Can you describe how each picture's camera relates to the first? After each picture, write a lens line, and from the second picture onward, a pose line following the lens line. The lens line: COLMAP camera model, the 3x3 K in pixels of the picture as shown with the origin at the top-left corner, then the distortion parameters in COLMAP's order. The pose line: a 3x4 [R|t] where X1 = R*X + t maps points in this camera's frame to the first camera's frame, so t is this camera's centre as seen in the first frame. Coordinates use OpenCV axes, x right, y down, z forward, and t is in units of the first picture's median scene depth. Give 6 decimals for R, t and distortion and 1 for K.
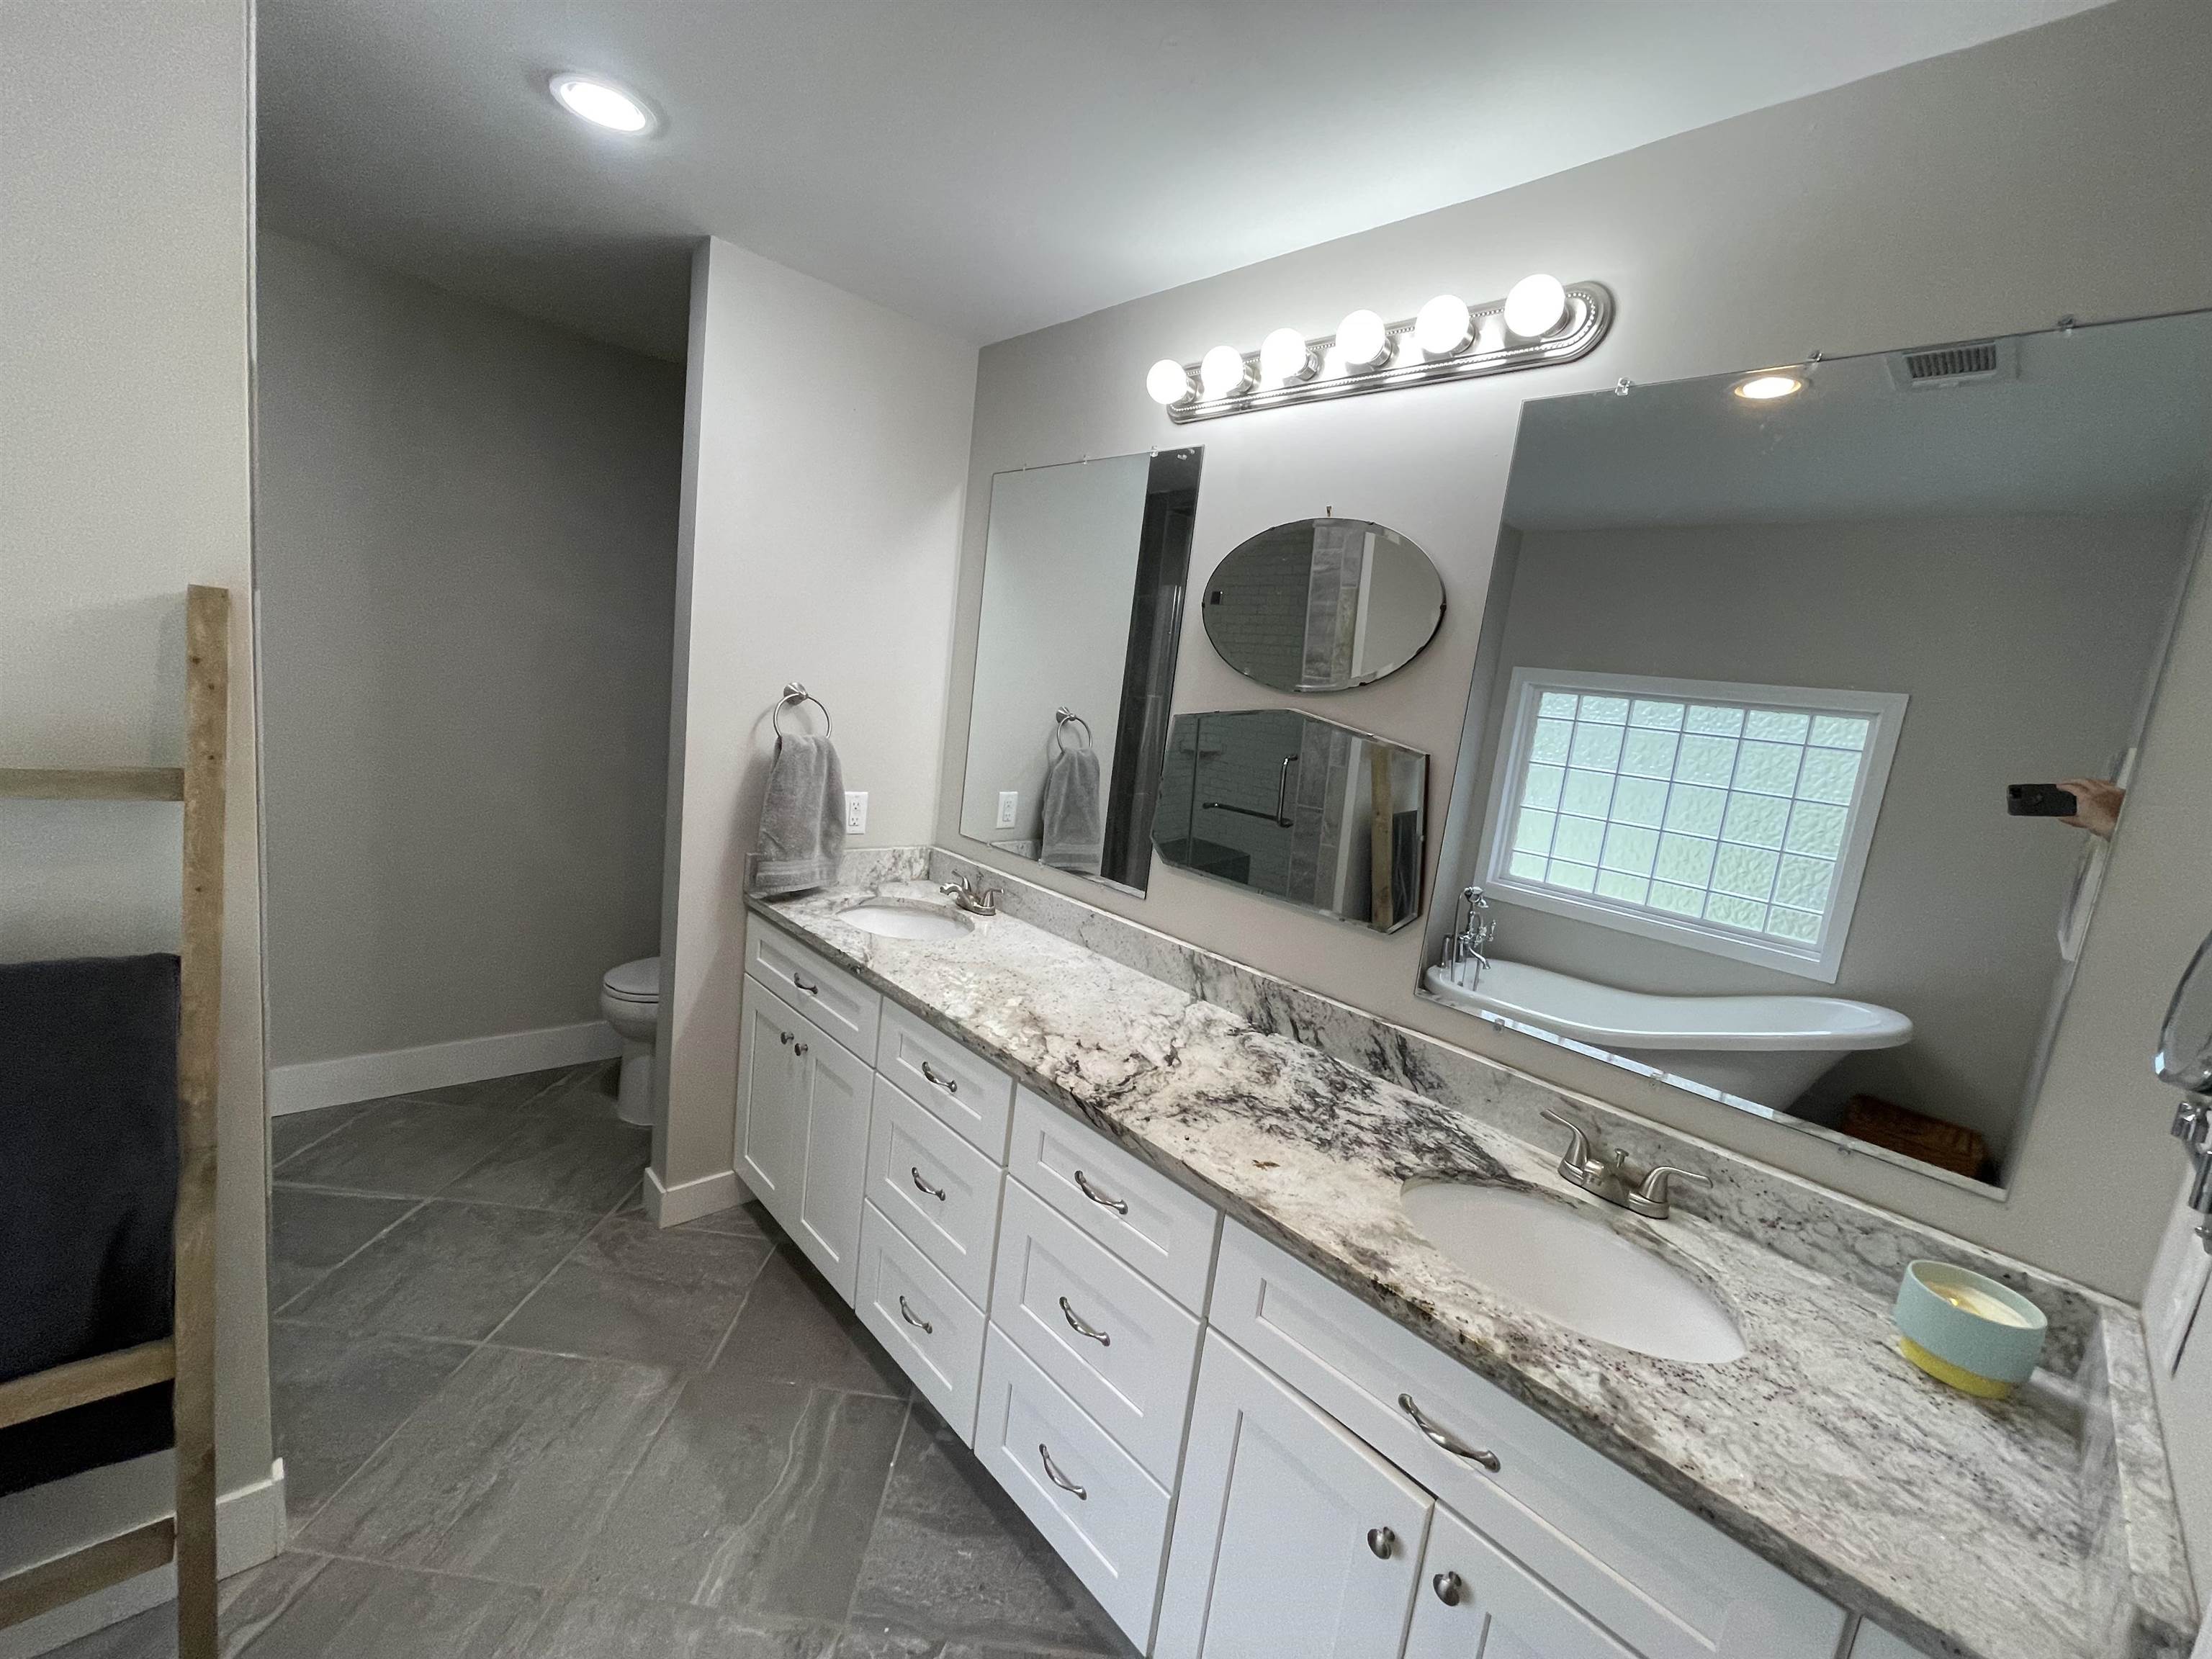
lens RADIAL K [[895.6, 0, 1104.6], [0, 895.6, 828.7], [0, 0, 1]] dist [-0.001177, -0.000307]
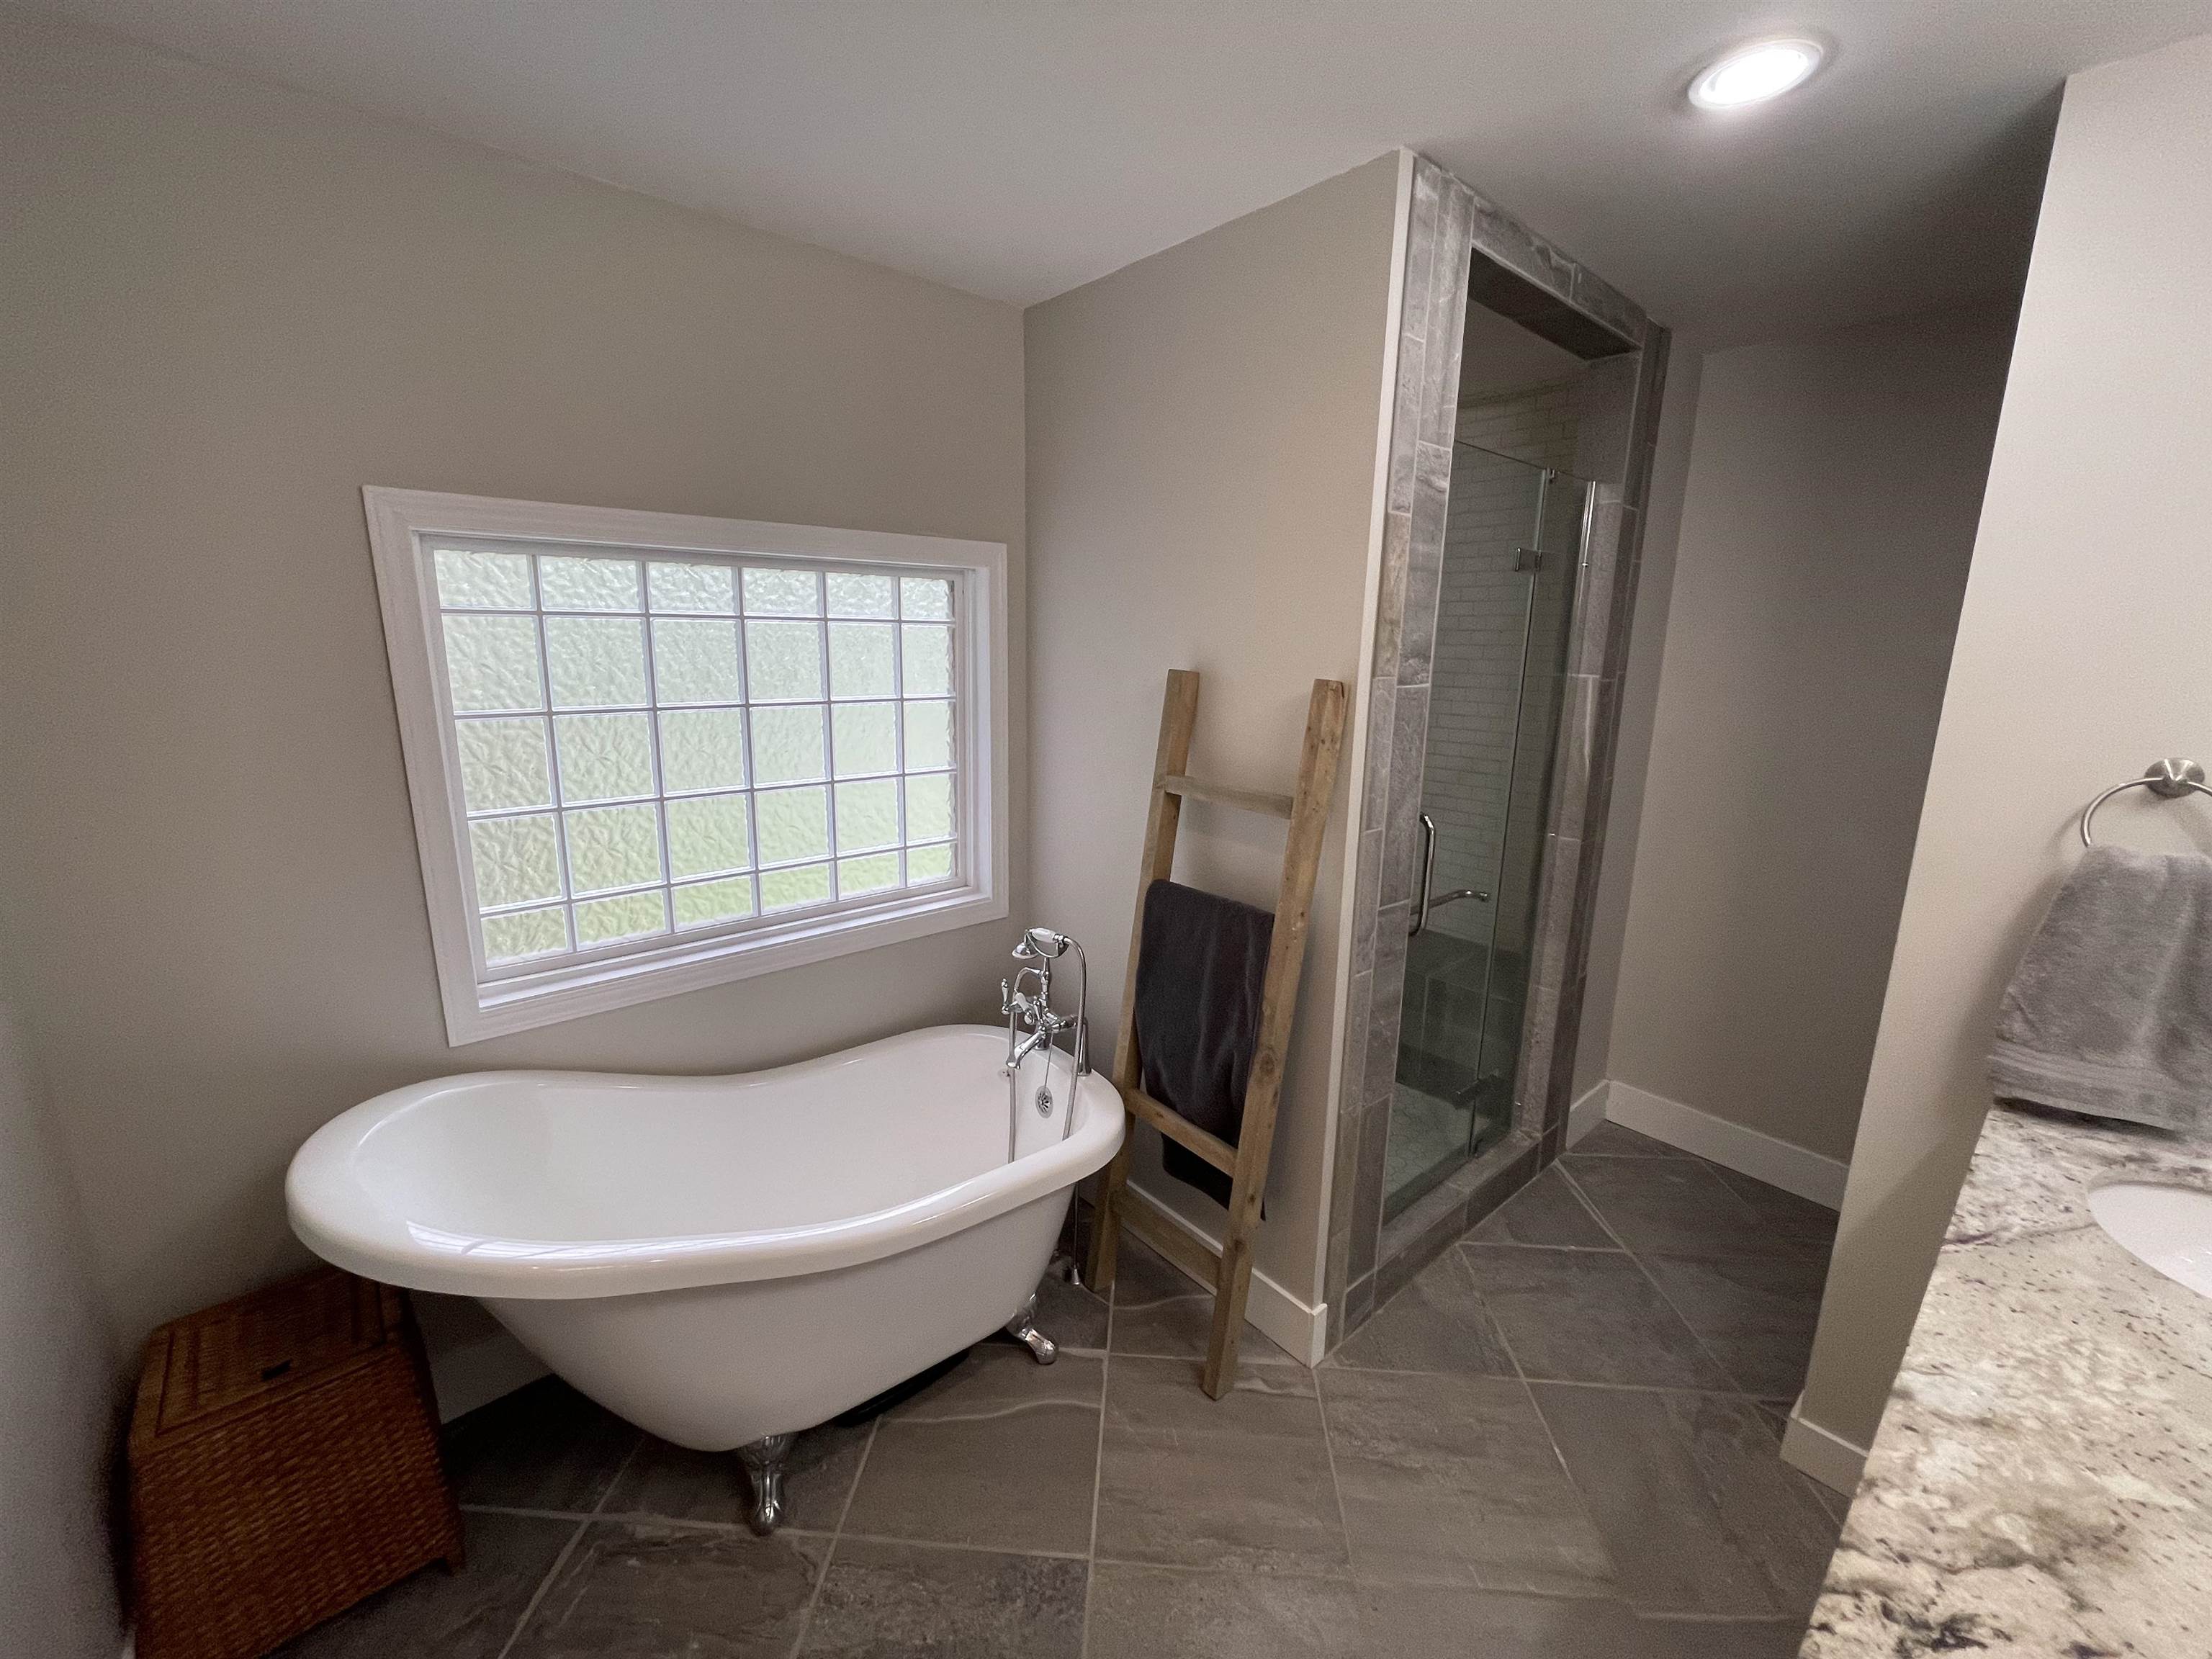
lens RADIAL K [[895.6, 0, 1097.4], [0, 895.6, 818.1], [0, 0, 1]] dist [-0.001177, -0.000307]
pose [[-0.043854, 0.088798, -0.995084, 0.351984], [-0.179397, 0.979152, 0.095283, -0.083256], [0.982799, 0.182694, -0.027009, 0.498521]]
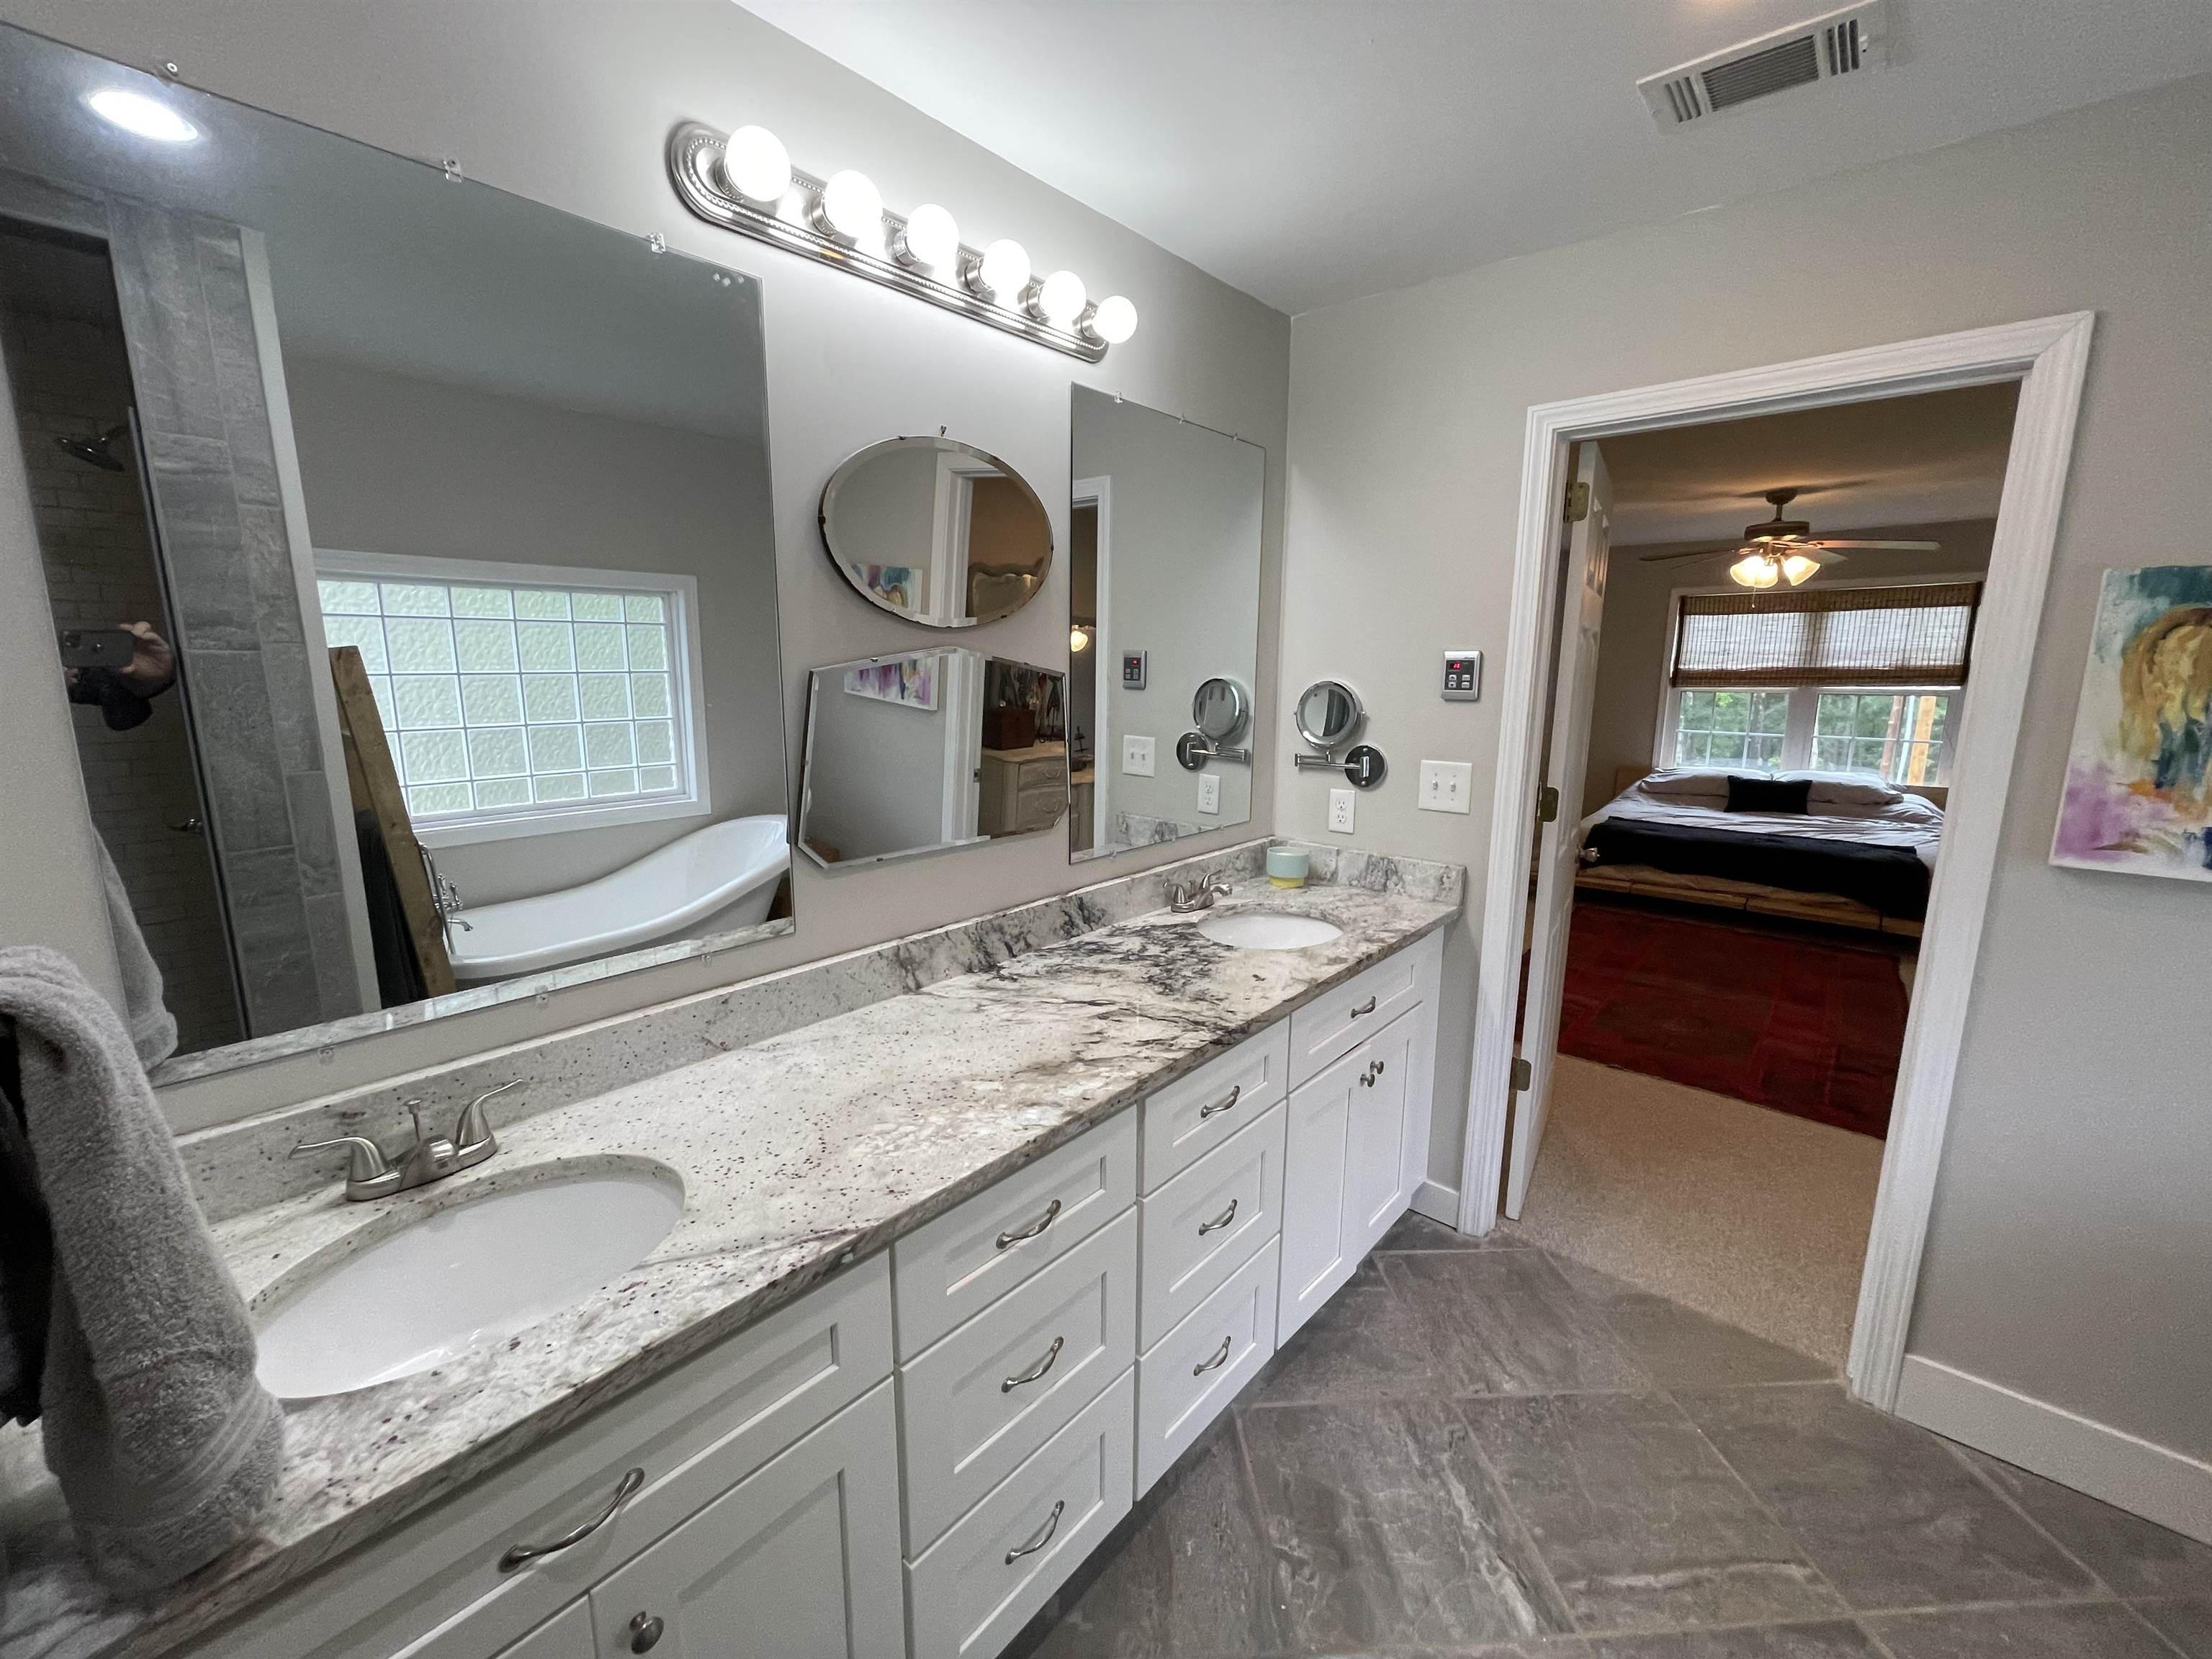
lens RADIAL K [[895.6, 0, 1109.4], [0, 895.6, 824.2], [0, 0, 1]] dist [-0.001177, -0.000307]
pose [[-0.089761, -0.305750, 0.947871, -0.815256], [0.140088, 0.938376, 0.315953, -0.250382], [-0.986062, 0.161146, -0.041398, 0.974401]]
